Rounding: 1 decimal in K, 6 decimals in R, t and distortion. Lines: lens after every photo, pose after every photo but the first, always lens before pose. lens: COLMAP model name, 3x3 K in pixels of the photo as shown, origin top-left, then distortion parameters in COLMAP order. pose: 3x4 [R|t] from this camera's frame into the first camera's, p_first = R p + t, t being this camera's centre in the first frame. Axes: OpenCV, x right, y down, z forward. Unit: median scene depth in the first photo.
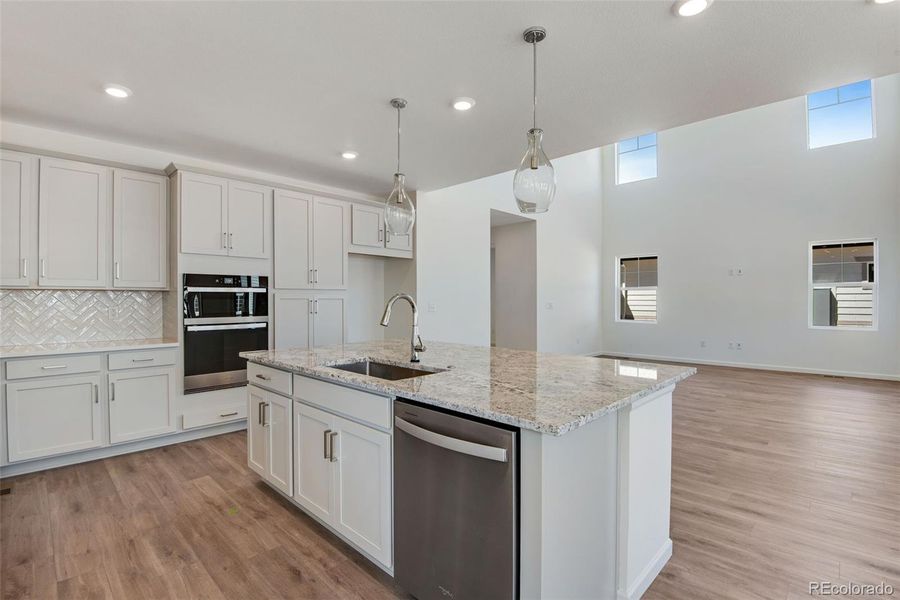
lens RADIAL K [[420.2, 0, 430.6], [0, 420.2, 298.6], [0, 0, 1]] dist [-0.029153, -0.000433]
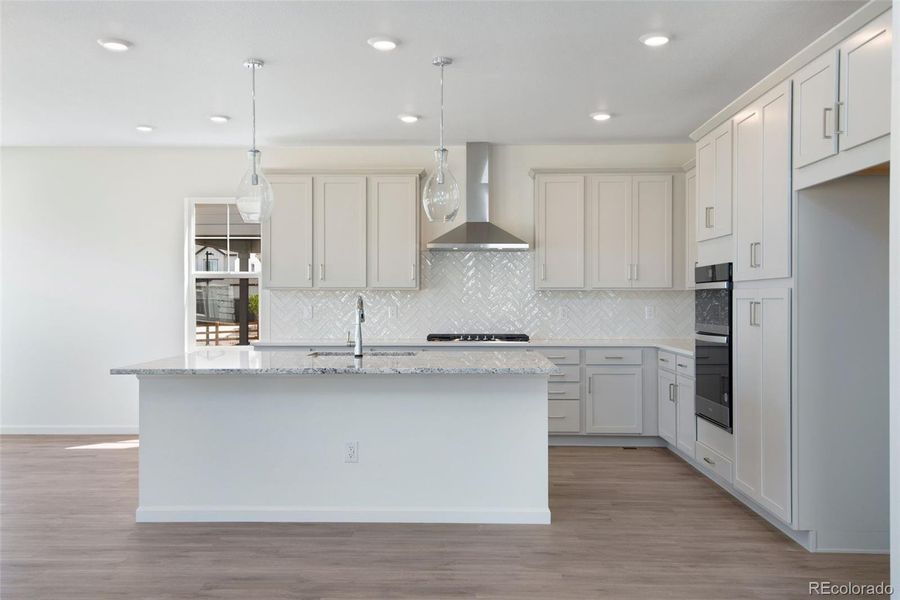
lens RADIAL K [[848.8, 0, 480.1], [0, 848.8, 300.0], [0, 0, 1]] dist [0.002842, -0.000973]
pose [[-0.709503, 0.004527, -0.704688, 0.831952], [0.005540, 0.999984, 0.000847, 0.000483], [0.704681, -0.003303, -0.709517, 1.793298]]
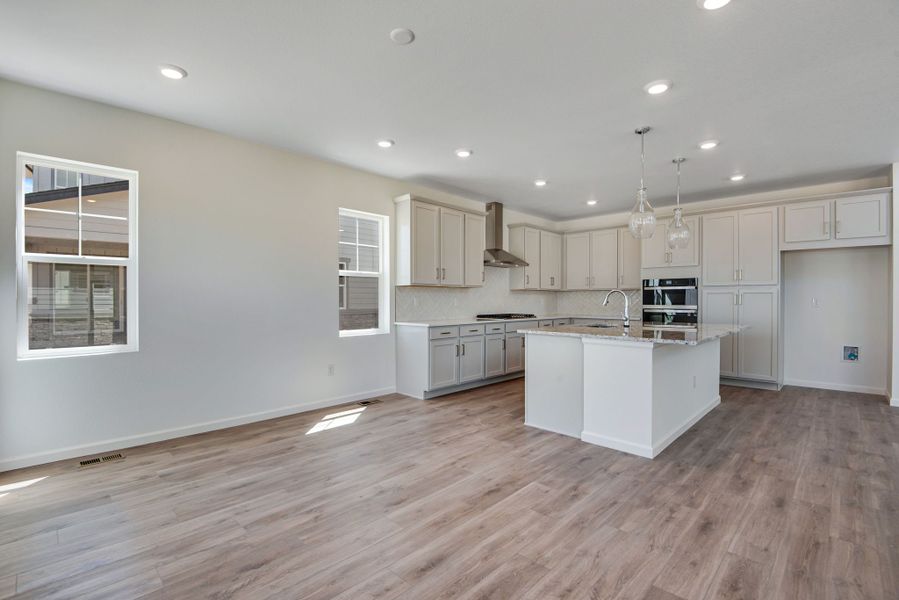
lens RADIAL K [[410.4, 0, 440.9], [0, 410.4, 301.6], [0, 0, 1]] dist [-0.002121, -0.012316]
pose [[0.007039, 0.009998, -0.999925, 1.098188], [0.002058, 0.999948, 0.010013, 0.013543], [0.999973, -0.002128, 0.007018, 0.109816]]
